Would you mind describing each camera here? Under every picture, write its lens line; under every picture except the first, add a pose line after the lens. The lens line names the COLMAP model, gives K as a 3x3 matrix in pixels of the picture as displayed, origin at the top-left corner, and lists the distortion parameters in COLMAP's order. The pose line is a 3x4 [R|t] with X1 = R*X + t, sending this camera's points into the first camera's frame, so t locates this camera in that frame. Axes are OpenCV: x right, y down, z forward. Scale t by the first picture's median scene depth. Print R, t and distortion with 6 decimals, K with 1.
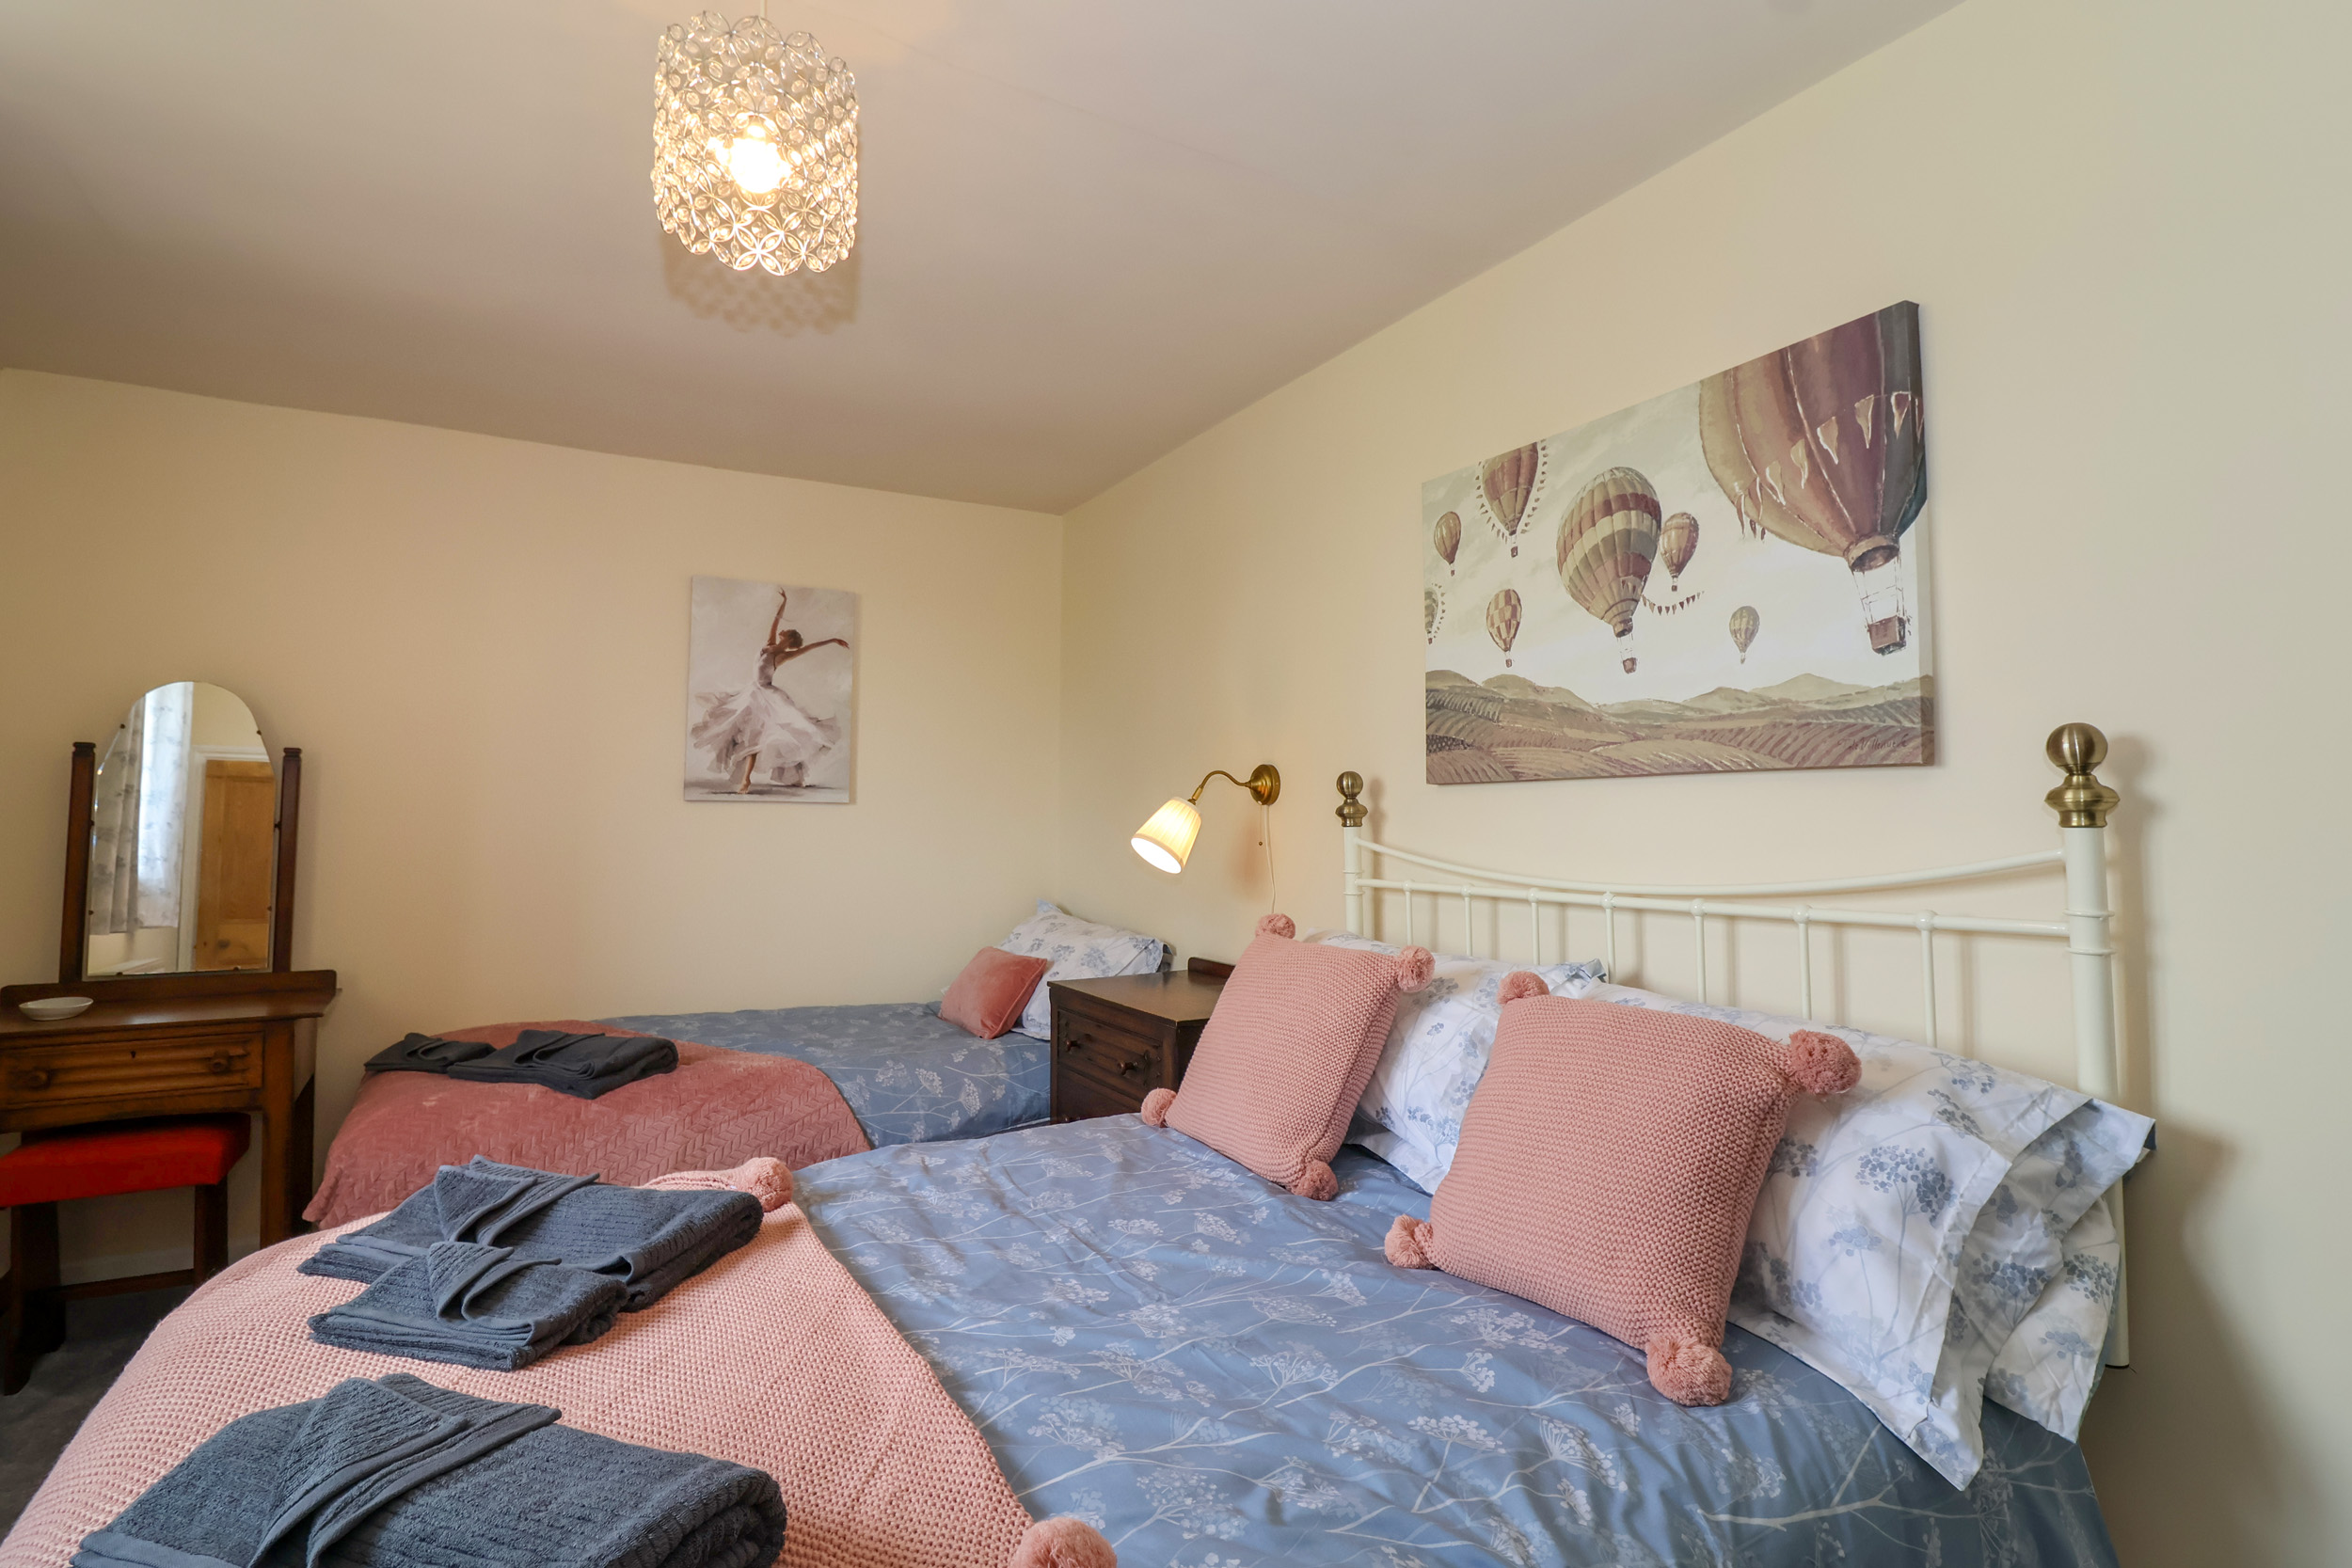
lens RADIAL K [[1107.0, 0, 1170.1], [0, 1107.0, 769.5], [0, 0, 1]] dist [0.002812, -0.013585]
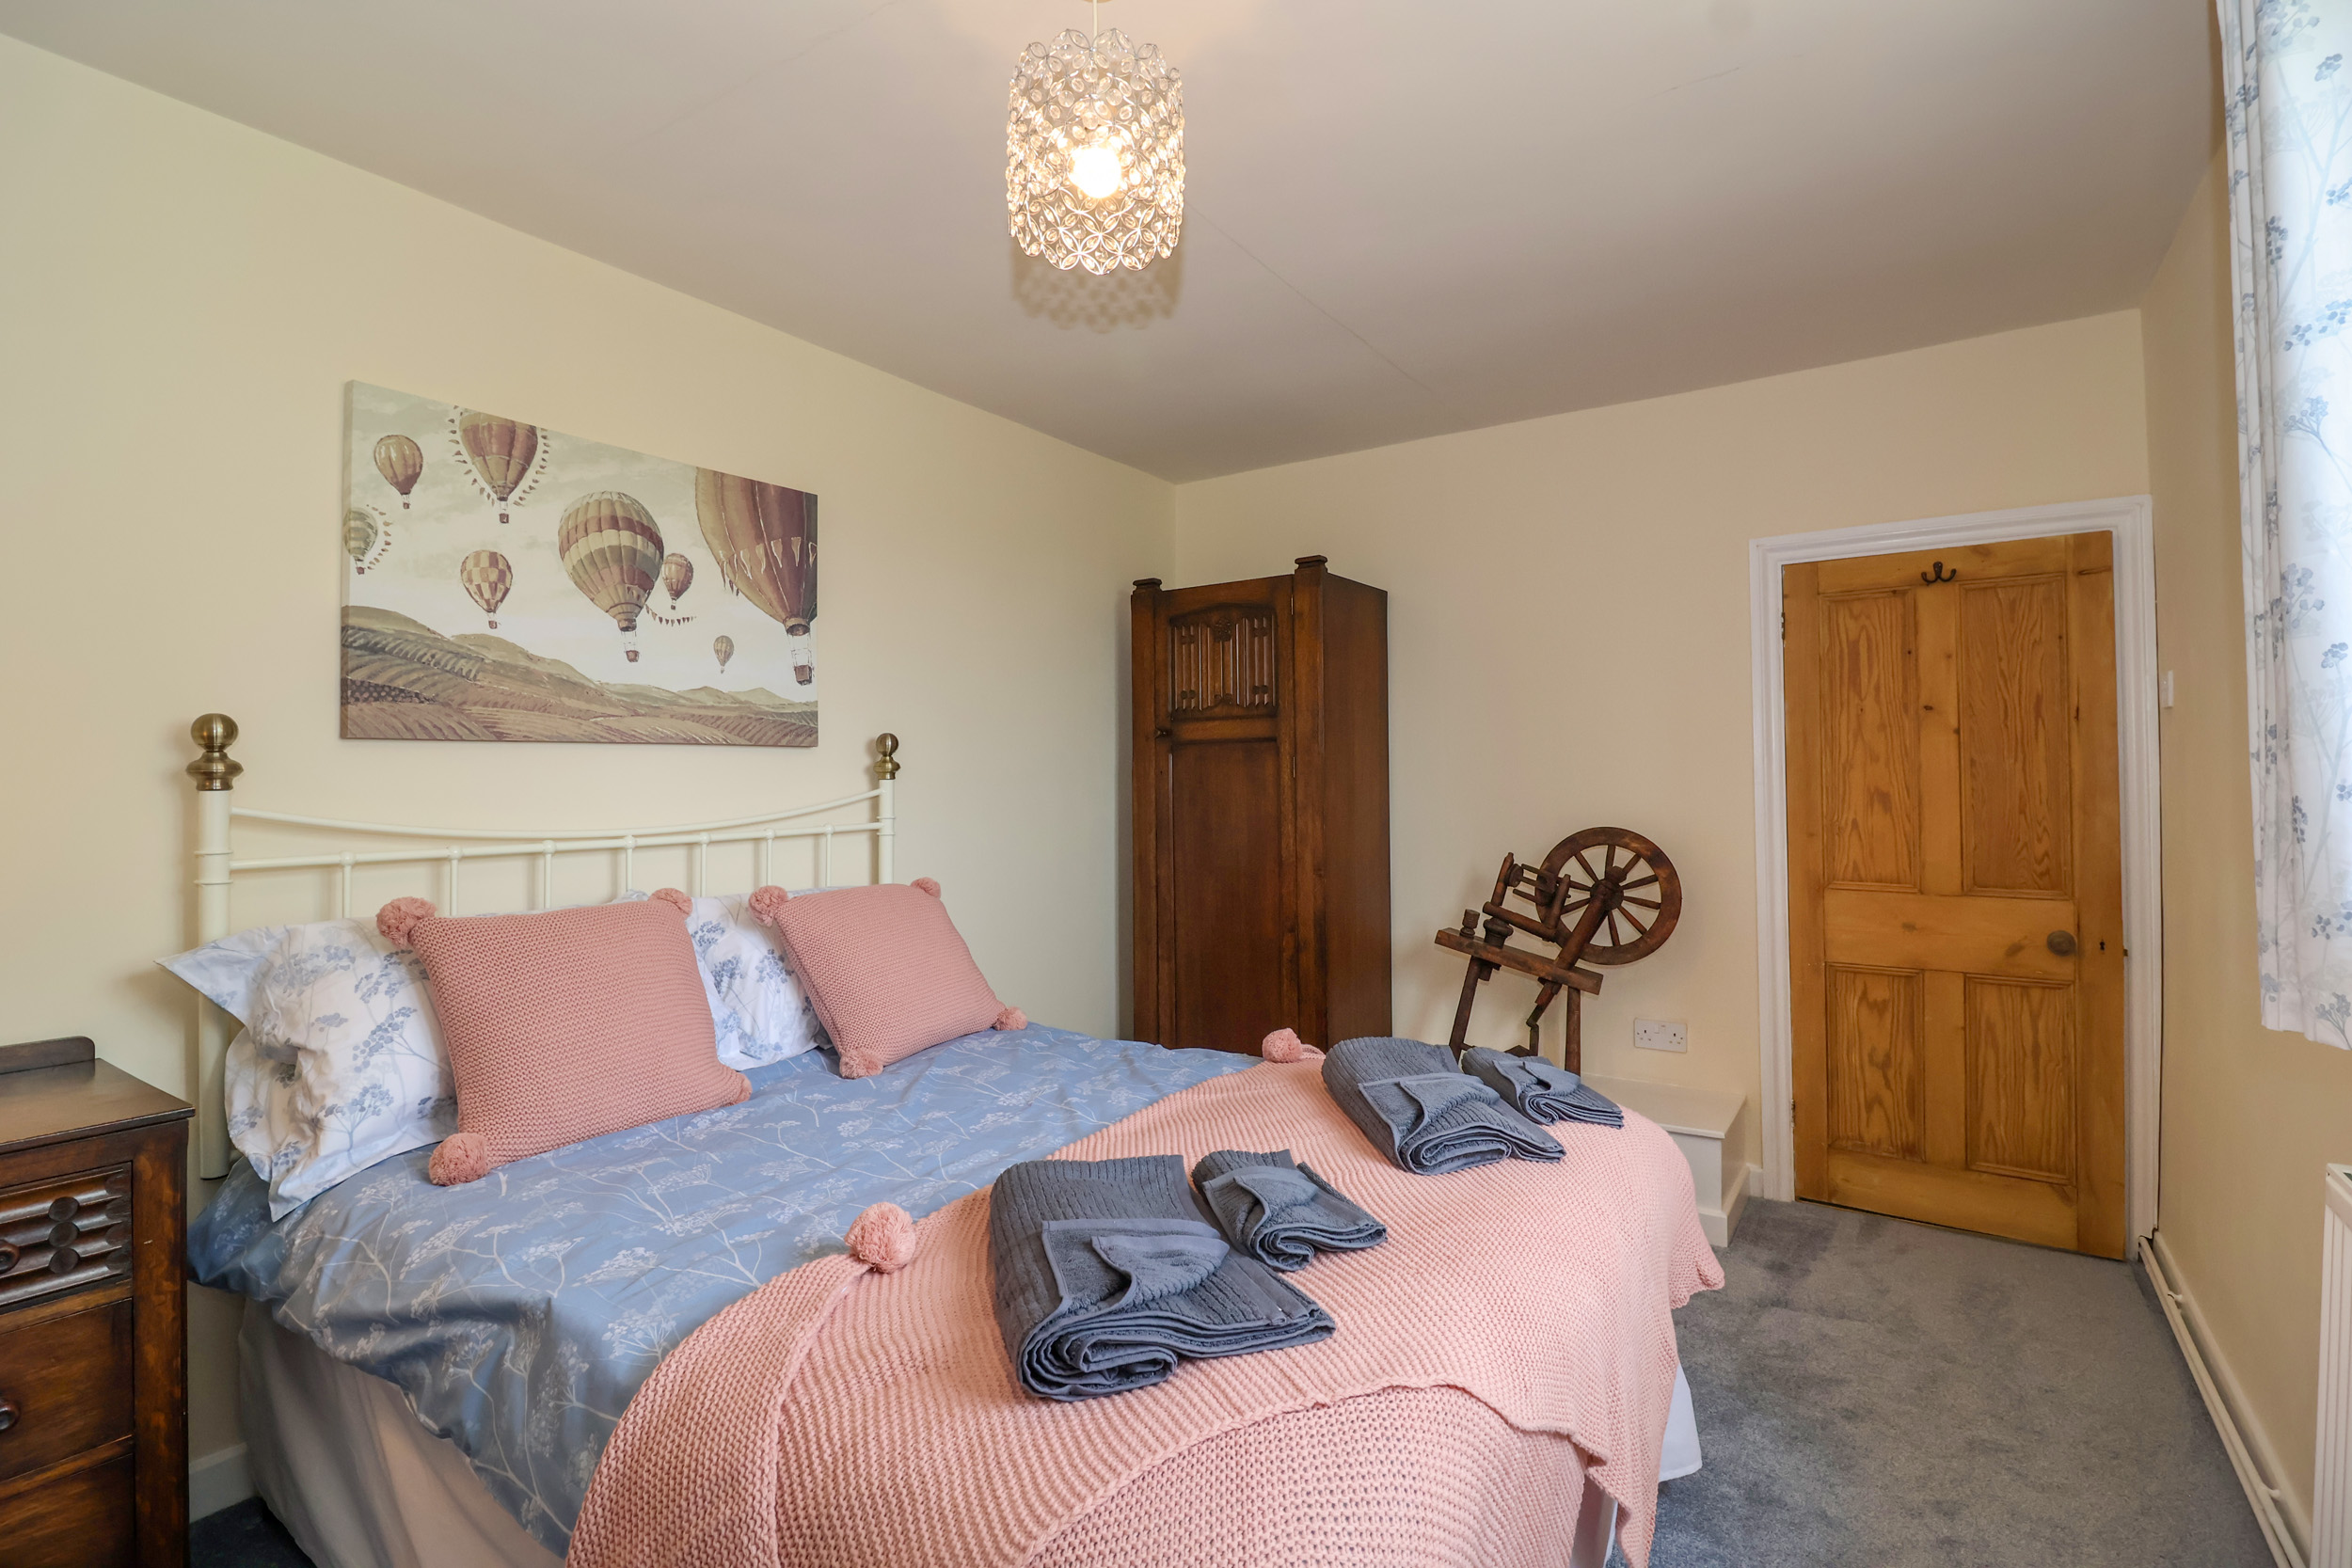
lens RADIAL K [[1107.0, 0, 1170.1], [0, 1107.0, 769.5], [0, 0, 1]] dist [0.002812, -0.013585]
pose [[-0.428991, 0.000989, 0.903308, -0.996955], [-0.039296, 0.999032, -0.019756, 0.036743], [-0.902454, -0.043972, -0.428537, 0.984225]]
